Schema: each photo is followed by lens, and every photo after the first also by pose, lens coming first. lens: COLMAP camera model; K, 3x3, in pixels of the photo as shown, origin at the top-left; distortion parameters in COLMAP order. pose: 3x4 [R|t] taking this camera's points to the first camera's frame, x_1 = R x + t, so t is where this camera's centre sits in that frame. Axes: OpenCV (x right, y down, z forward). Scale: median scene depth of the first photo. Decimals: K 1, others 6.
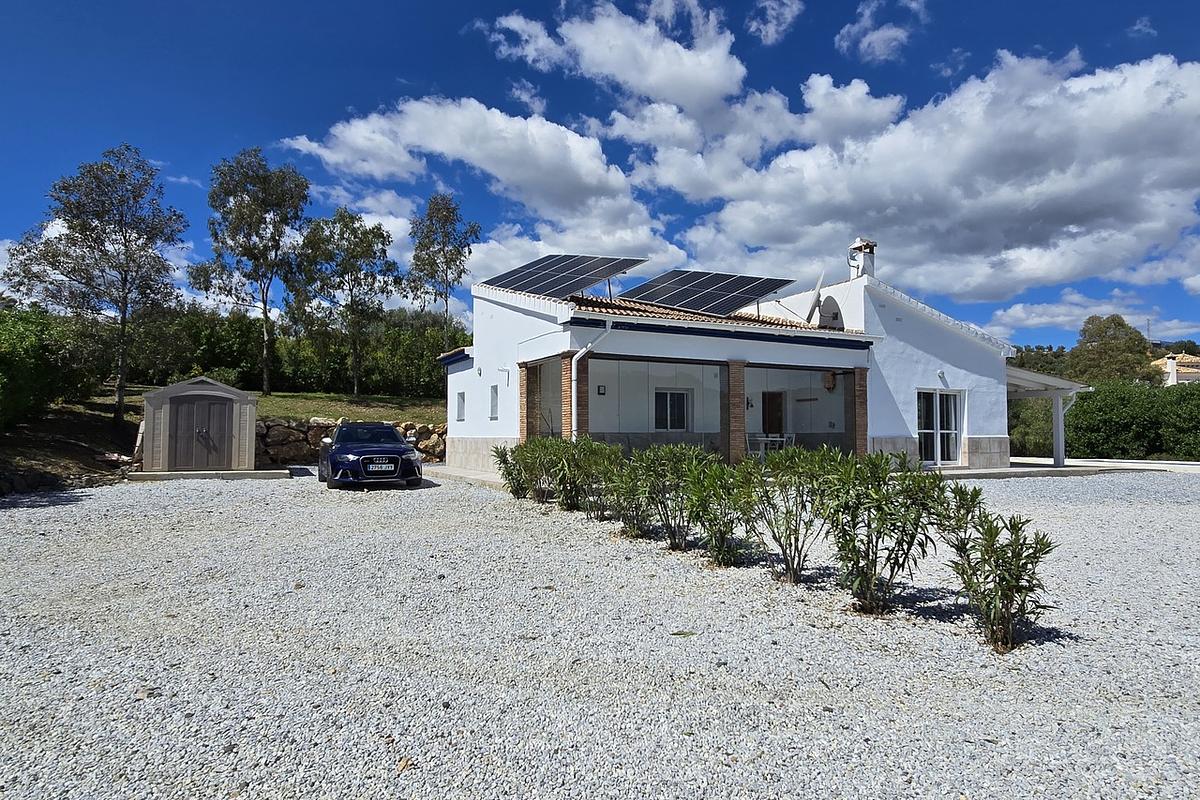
lens RADIAL K [[711.0, 0, 612.1], [0, 711.0, 414.3], [0, 0, 1]] dist [-0.001863, 0.000263]
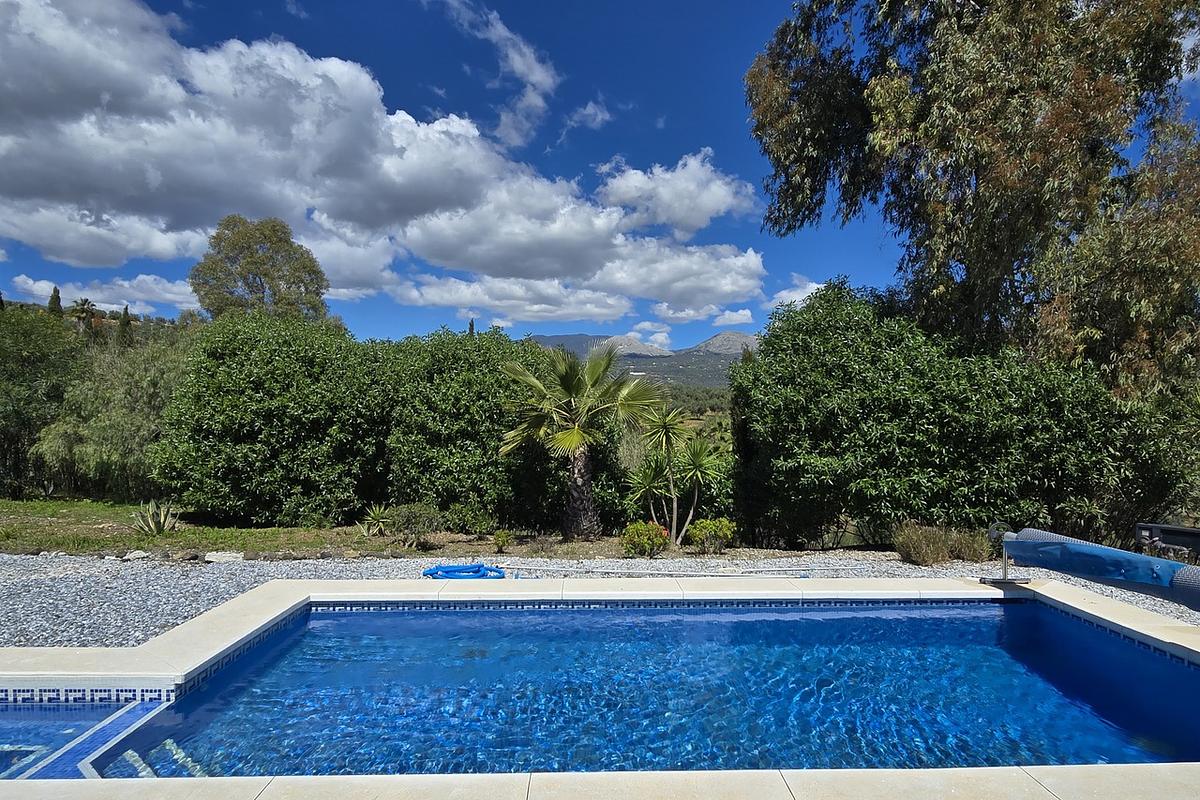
lens RADIAL K [[711.0, 0, 612.1], [0, 711.0, 414.3], [0, 0, 1]] dist [-0.001863, 0.000263]
pose [[0.447623, 0.003829, 0.894214, 0.471958], [-0.030713, 0.999467, 0.011095, -0.000922], [-0.893695, -0.032430, 0.447502, 0.723161]]
